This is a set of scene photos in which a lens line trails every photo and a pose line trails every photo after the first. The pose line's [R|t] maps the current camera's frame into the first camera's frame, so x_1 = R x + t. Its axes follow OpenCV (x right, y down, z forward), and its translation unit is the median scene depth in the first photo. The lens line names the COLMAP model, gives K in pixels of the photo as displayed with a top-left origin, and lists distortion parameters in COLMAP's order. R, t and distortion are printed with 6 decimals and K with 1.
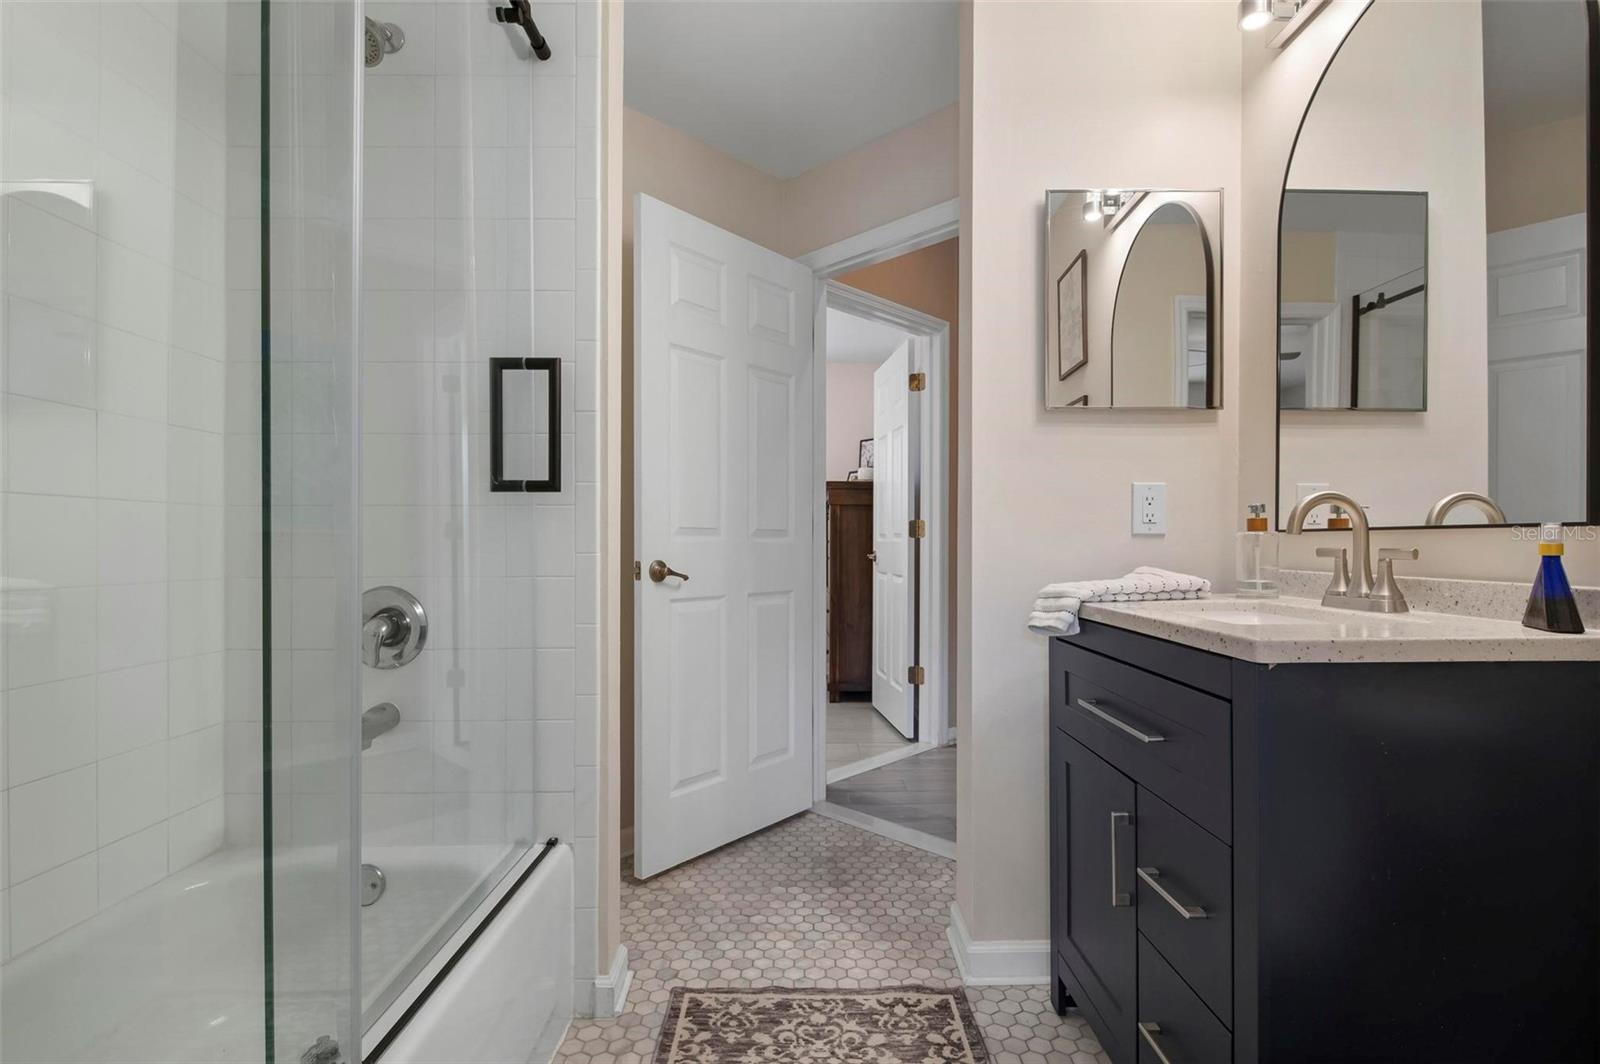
lens RADIAL K [[767.7, 0, 801.9], [0, 767.7, 541.4], [0, 0, 1]] dist [0.004946, -0.011039]
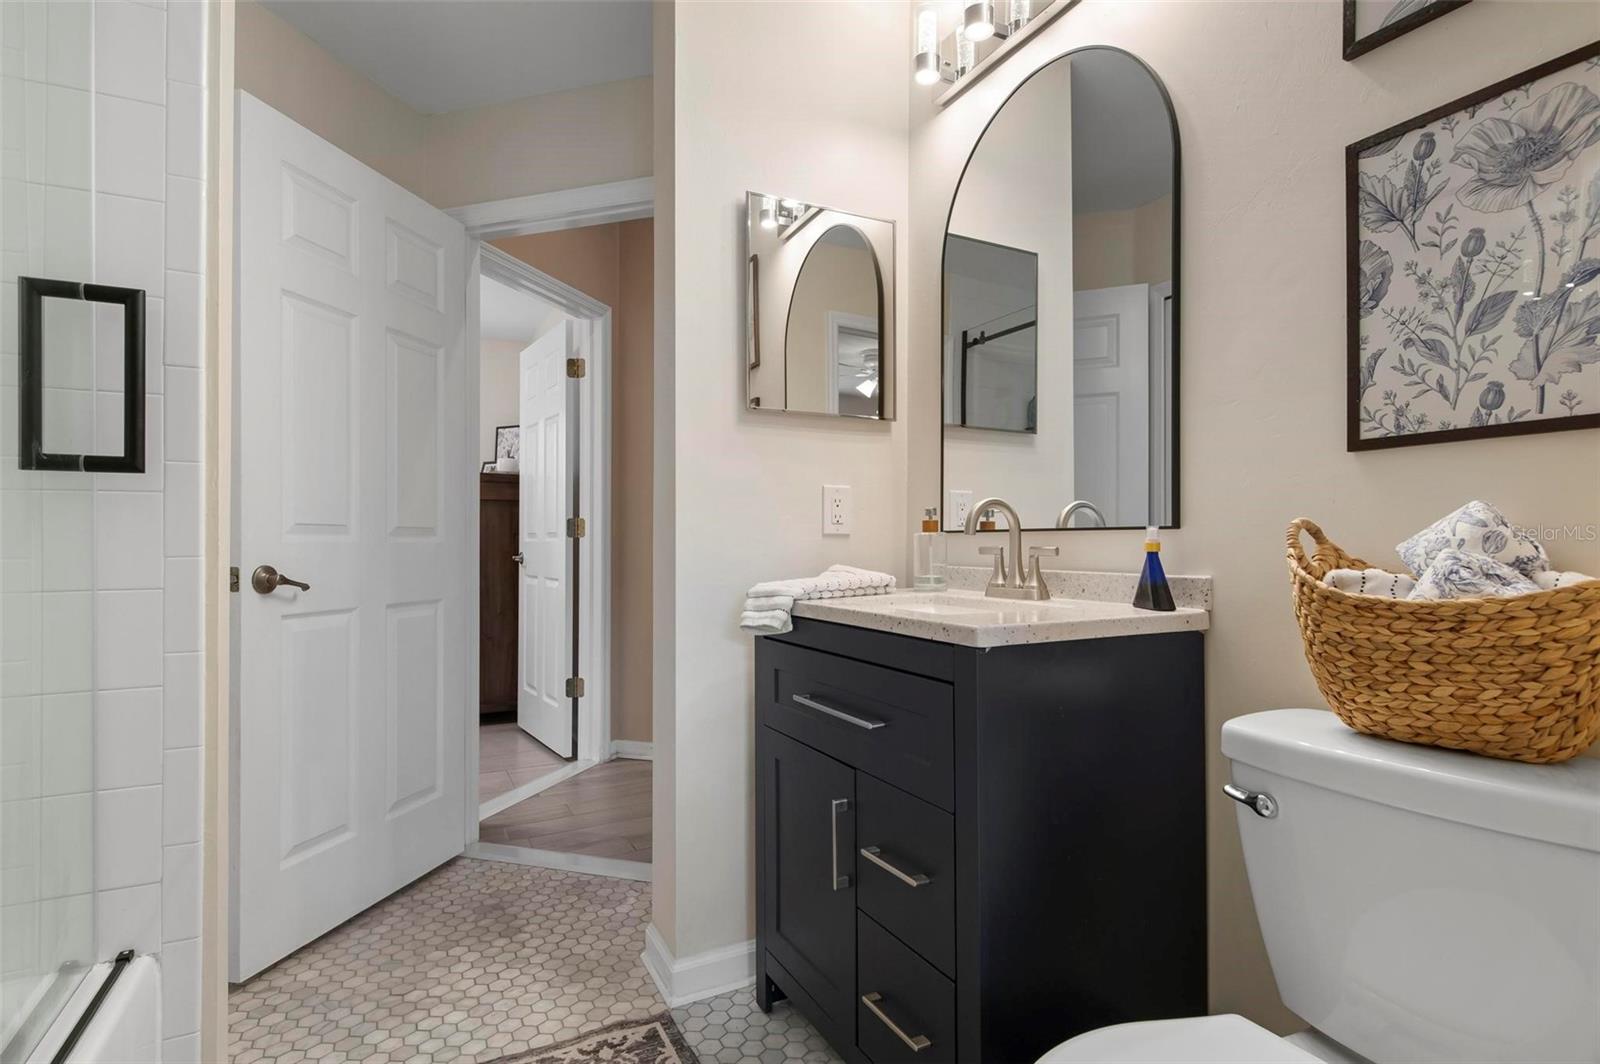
lens RADIAL K [[809.3, 0, 812.1], [0, 809.3, 535.6], [0, 0, 1]] dist [0.007400, -0.009151]
pose [[0.889124, 0.003111, 0.457655, -0.088256], [0.000351, 0.999972, -0.007480, 0.000613], [-0.457665, 0.006812, 0.889098, 0.022568]]
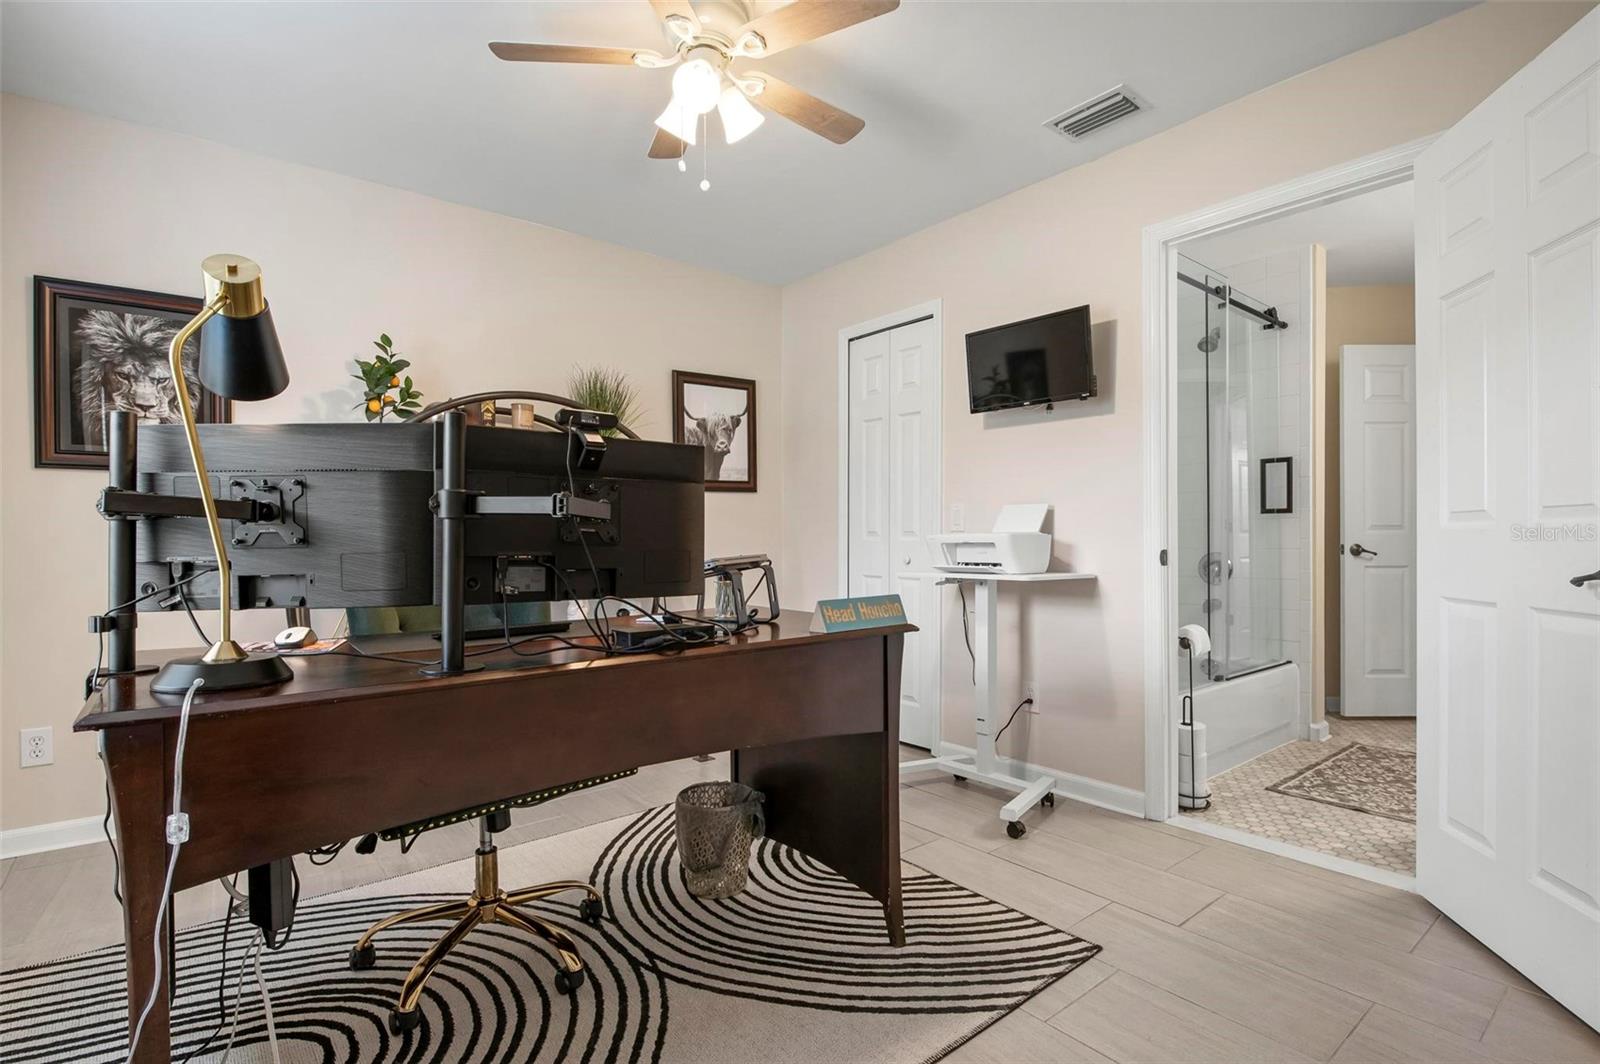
lens RADIAL K [[767.7, 0, 801.9], [0, 767.7, 541.4], [0, 0, 1]] dist [0.004946, -0.011039]
pose [[0.627898, 0.000880, -0.778295, 0.504558], [0.005643, 0.999968, 0.005683, 0.001359], [0.778275, -0.007960, 0.627873, -1.452173]]
